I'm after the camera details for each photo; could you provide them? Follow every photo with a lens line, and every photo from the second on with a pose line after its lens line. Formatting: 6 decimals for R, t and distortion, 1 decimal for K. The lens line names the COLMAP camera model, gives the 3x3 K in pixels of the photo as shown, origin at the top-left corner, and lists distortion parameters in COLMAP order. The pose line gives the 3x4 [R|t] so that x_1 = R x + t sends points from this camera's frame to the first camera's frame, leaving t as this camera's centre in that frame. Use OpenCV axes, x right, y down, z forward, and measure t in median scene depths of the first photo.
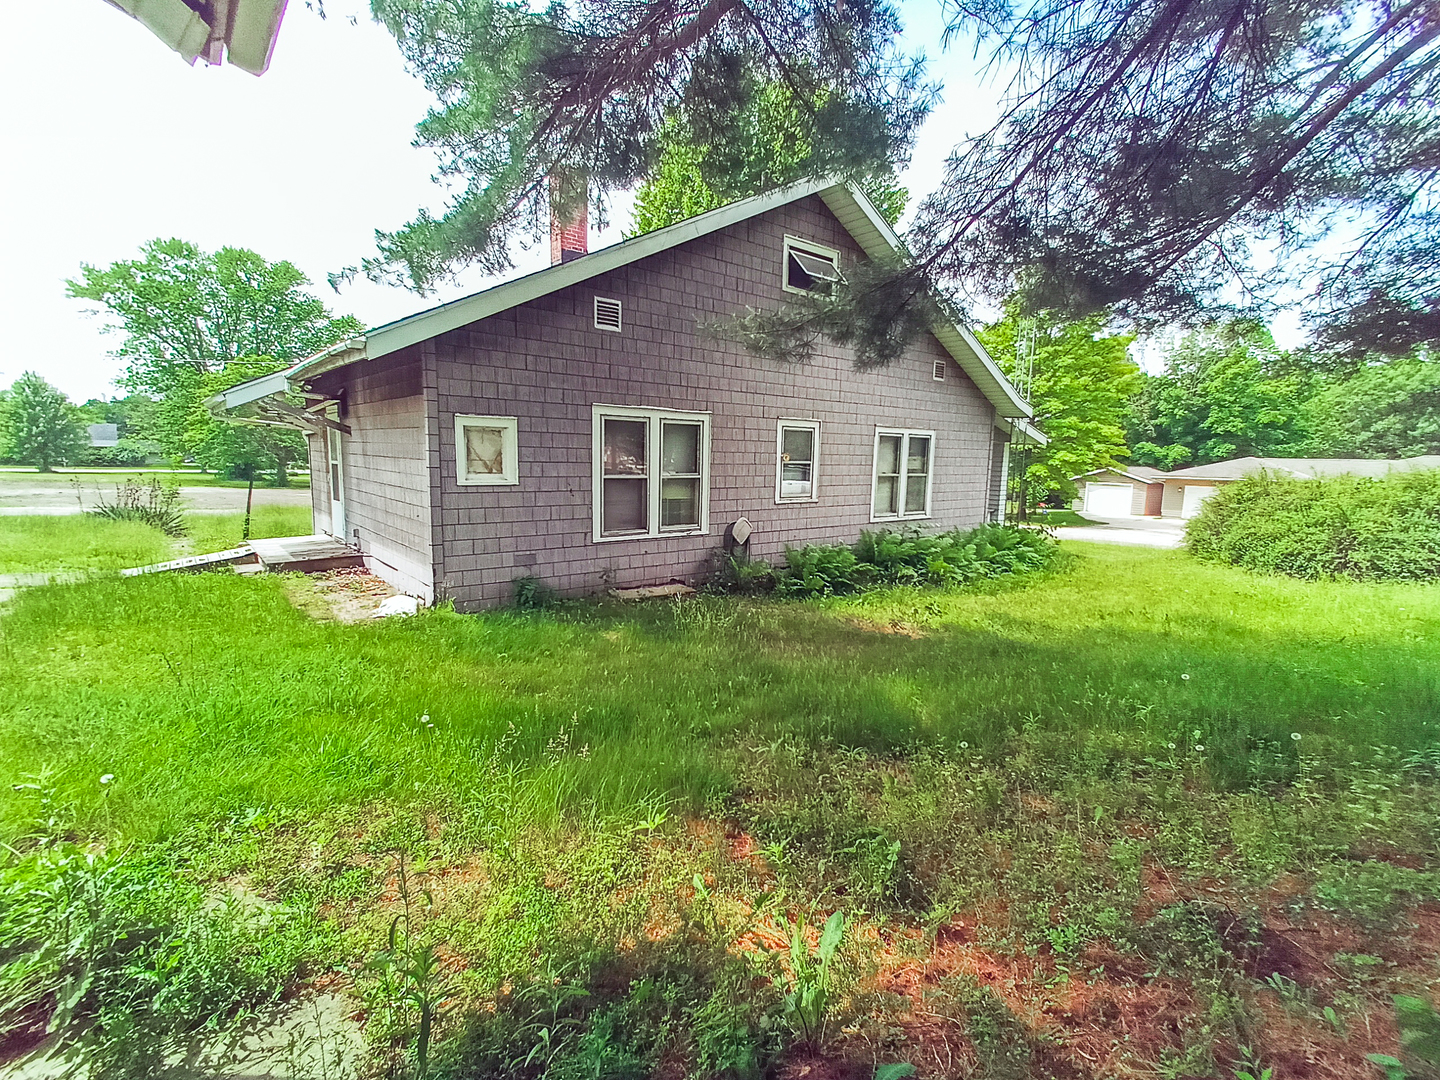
lens RADIAL K [[666.7, 0, 726.0], [0, 666.7, 541.0], [0, 0, 1]] dist [0.018063, -0.003901]
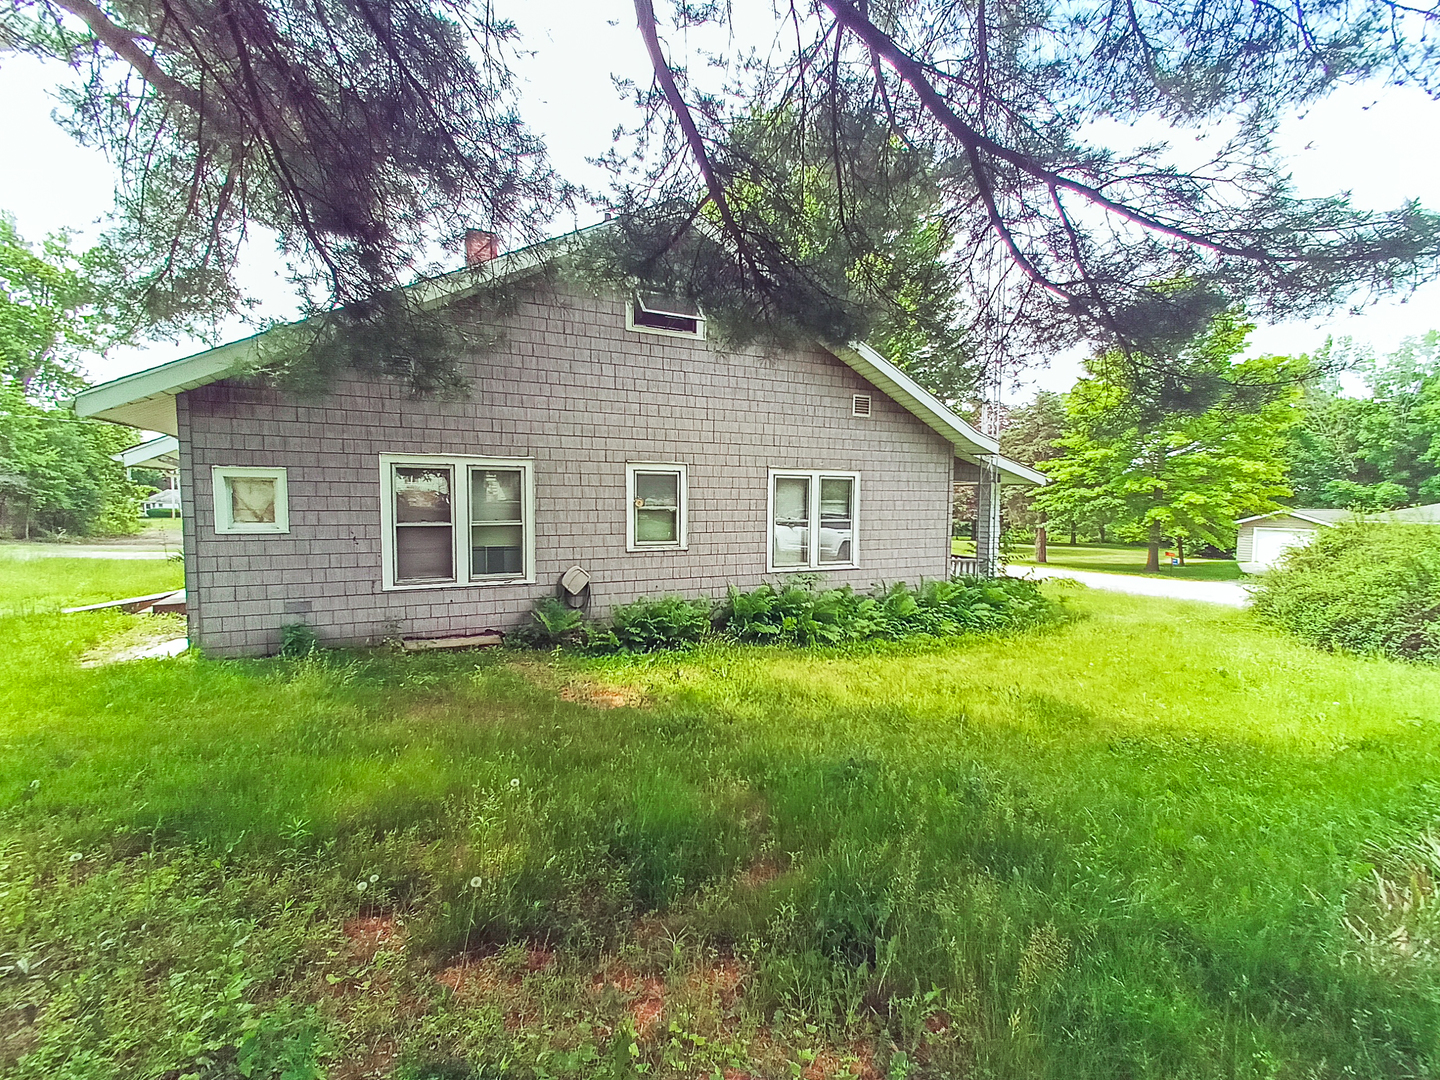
lens RADIAL K [[666.7, 0, 719.4], [0, 666.7, 537.6], [0, 0, 1]] dist [0.018063, -0.003901]
pose [[0.973095, -0.001289, -0.230400, 0.464649], [-0.016176, 0.997134, -0.073899, -0.009930], [0.229835, 0.075638, 0.970286, 0.129919]]
